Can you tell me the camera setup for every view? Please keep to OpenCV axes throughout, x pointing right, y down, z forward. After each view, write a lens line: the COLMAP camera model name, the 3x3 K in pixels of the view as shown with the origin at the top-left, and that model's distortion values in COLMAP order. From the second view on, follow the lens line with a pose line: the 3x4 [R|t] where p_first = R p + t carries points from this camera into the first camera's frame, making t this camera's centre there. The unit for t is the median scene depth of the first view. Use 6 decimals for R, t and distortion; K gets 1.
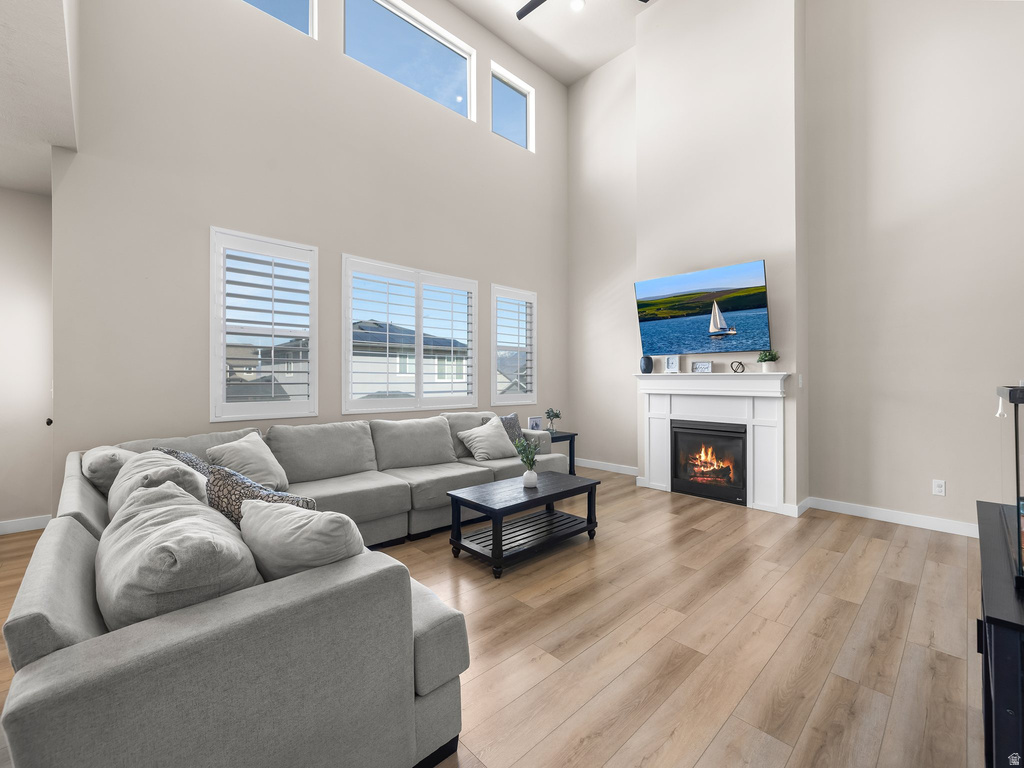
lens RADIAL K [[432.8, 0, 513.3], [0, 432.8, 381.9], [0, 0, 1]] dist [-0.002700, -0.000341]
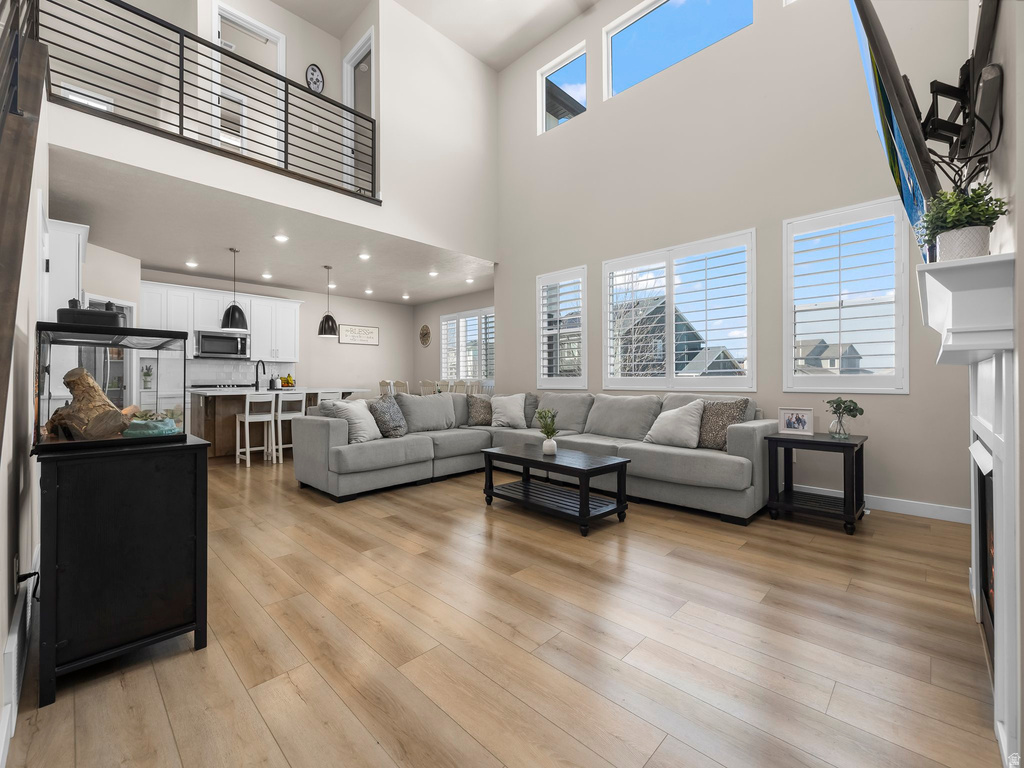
lens RADIAL K [[432.8, 0, 507.8], [0, 432.8, 381.3], [0, 0, 1]] dist [-0.002700, -0.000341]
pose [[0.040366, 0.005493, -0.999170, 1.661900], [-0.001505, 0.999984, 0.005437, 0.090094], [0.999184, 0.001284, 0.040373, 1.296815]]
